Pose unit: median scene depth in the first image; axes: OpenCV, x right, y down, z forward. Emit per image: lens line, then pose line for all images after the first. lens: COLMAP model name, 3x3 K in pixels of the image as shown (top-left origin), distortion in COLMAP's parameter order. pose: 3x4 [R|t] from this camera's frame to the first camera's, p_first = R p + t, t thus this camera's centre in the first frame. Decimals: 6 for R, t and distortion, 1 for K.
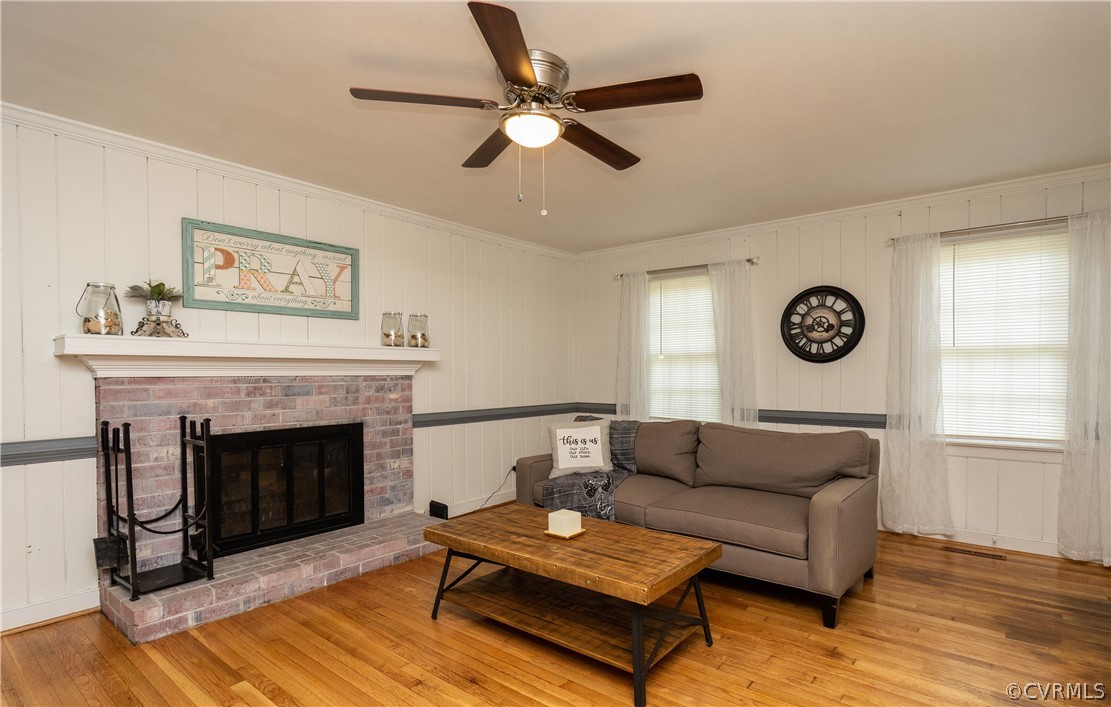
lens RADIAL K [[560.8, 0, 555.1], [0, 560.8, 383.8], [0, 0, 1]] dist [-0.000579, -0.000035]
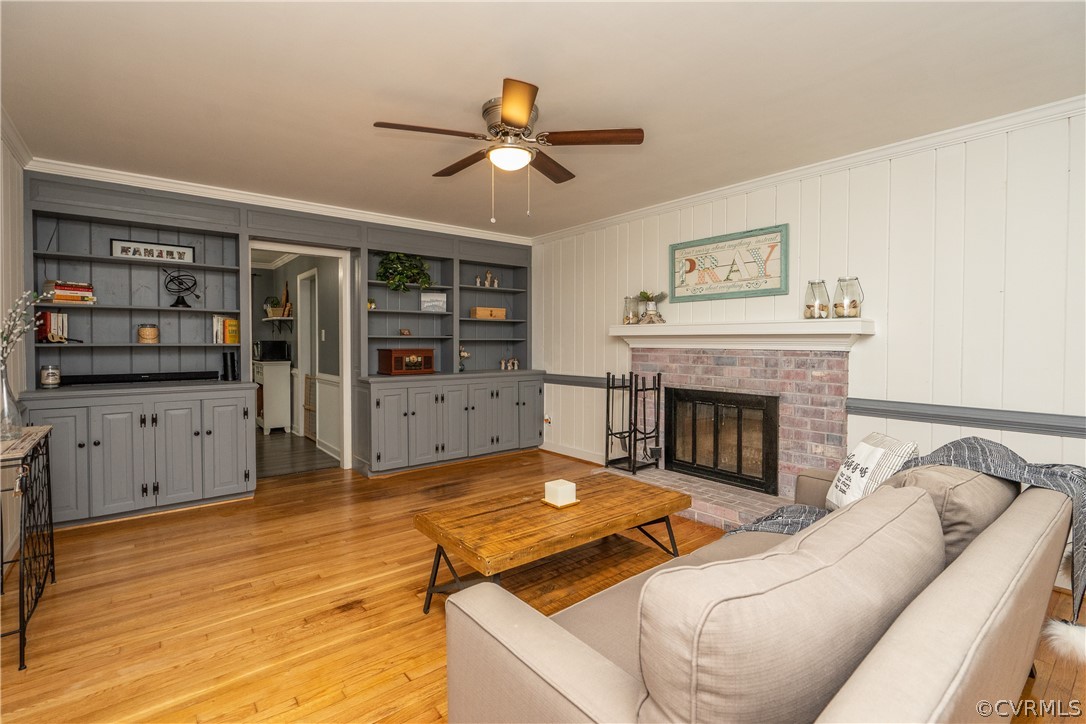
lens RADIAL K [[495.7, 0, 541.7], [0, 495.7, 355.5], [0, 0, 1]] dist [0.001185, -0.003473]
pose [[-0.198480, 0.027008, -0.979733, 0.641513], [-0.024483, 0.999172, 0.032504, -0.024363], [0.979799, 0.030438, -0.197654, 0.795612]]
